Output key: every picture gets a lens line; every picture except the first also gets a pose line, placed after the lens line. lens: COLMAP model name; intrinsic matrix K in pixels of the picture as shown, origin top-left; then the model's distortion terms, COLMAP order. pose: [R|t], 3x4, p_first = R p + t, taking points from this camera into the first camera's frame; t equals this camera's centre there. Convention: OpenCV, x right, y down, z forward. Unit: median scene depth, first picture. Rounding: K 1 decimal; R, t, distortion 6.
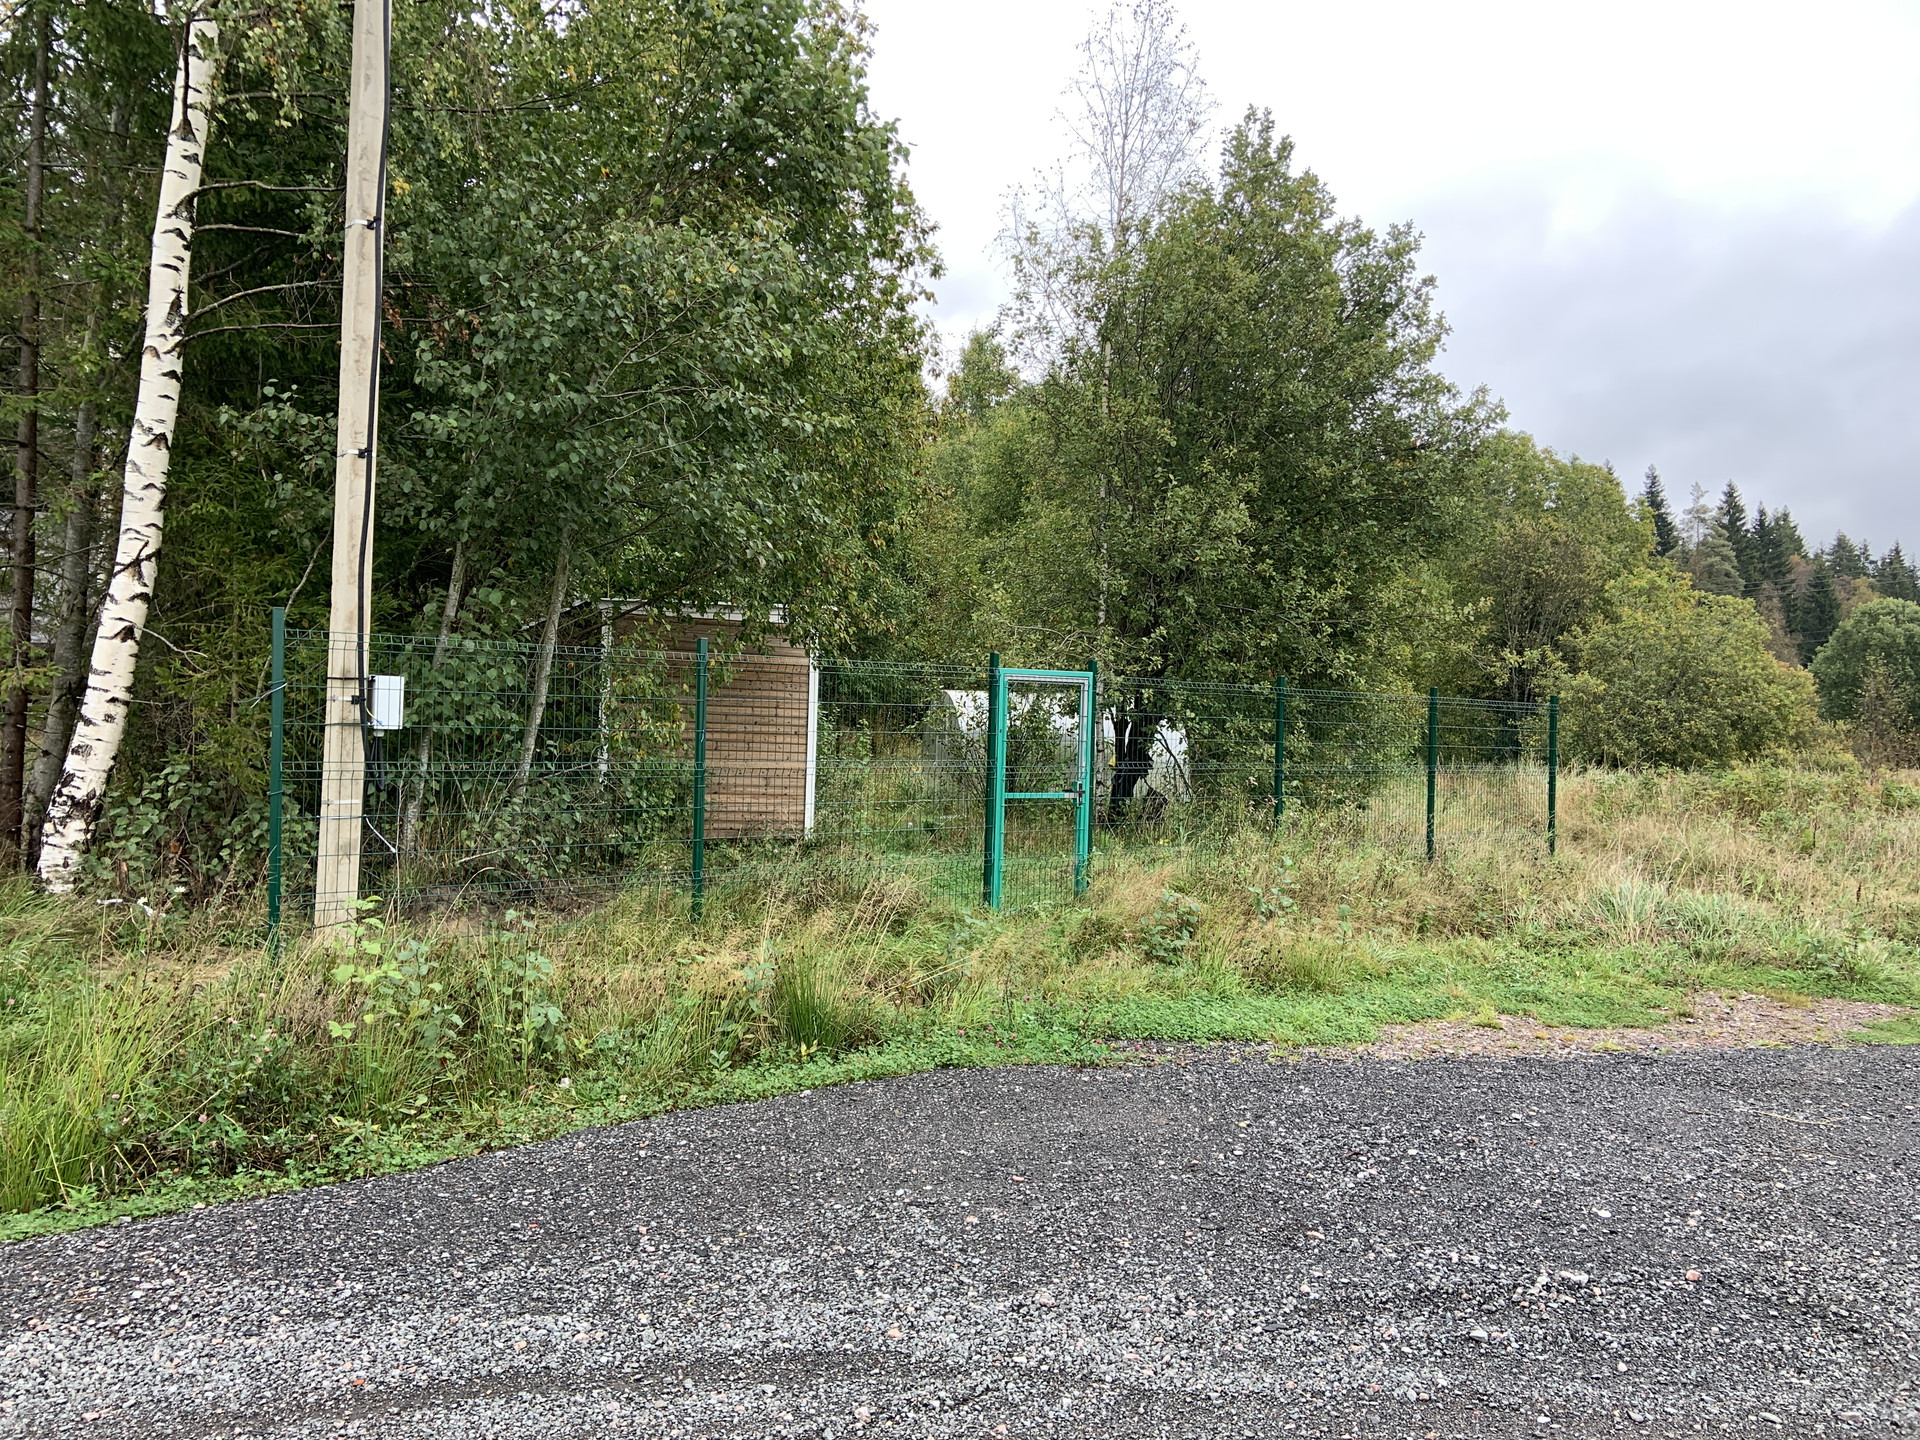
lens RADIAL K [[1441.2, 0, 948.5], [0, 1441.2, 711.8], [0, 0, 1]] dist [0.127526, -0.151701]
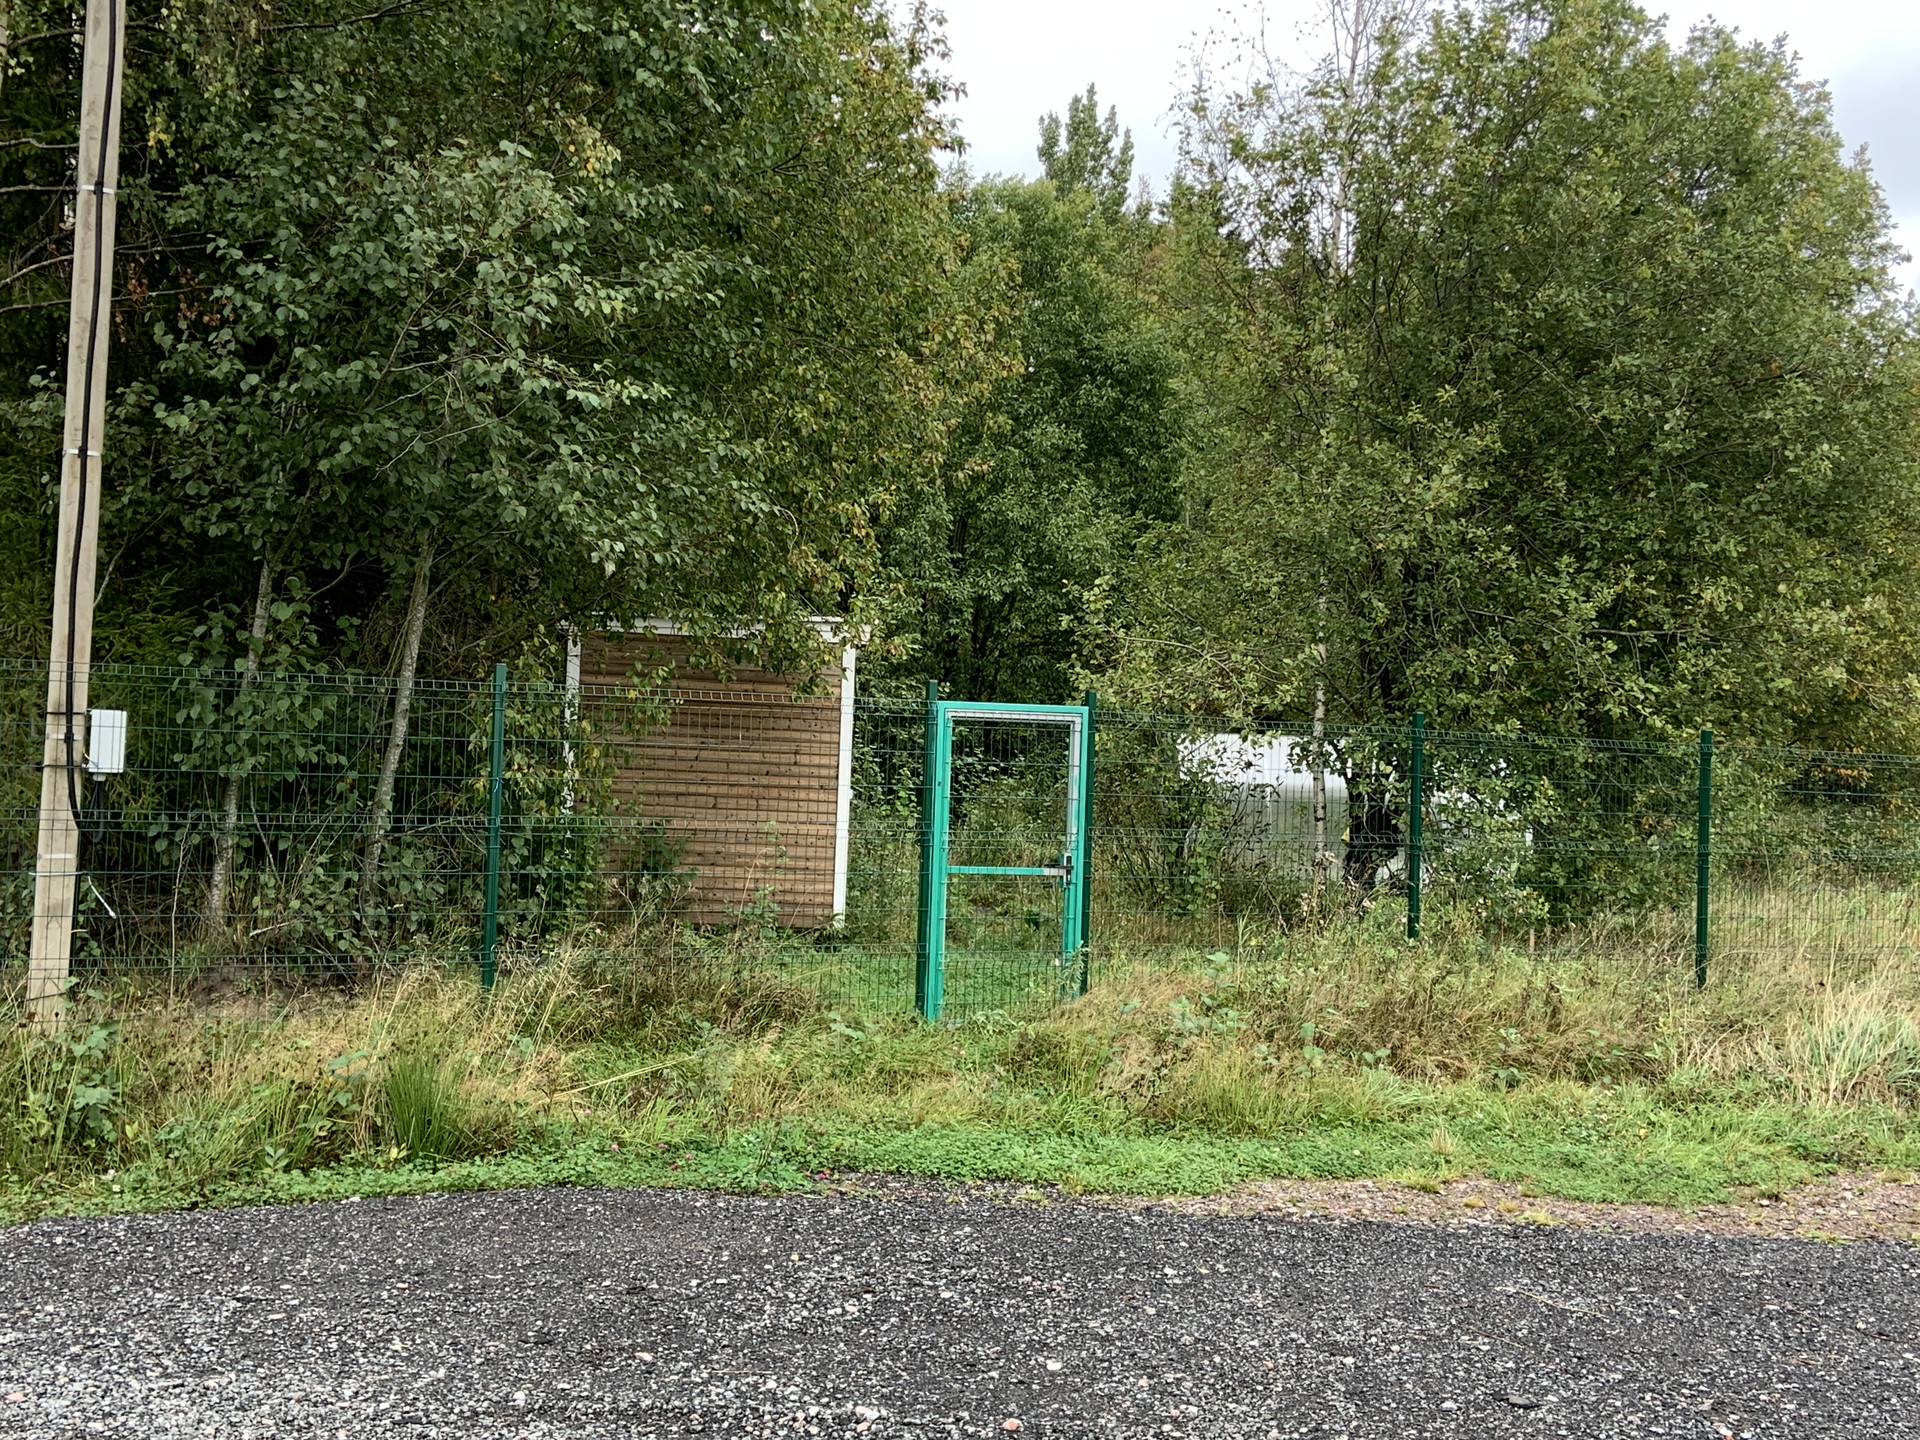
lens RADIAL K [[2126.3, 0, 960.0], [0, 2126.3, 720.0], [0, 0, 1]] dist [0.123529, -0.005806]
pose [[0.971057, 0.002971, -0.238828, 0.308287], [-0.007971, 0.999769, -0.019973, 0.001763], [0.238713, 0.021298, 0.970856, -0.086461]]
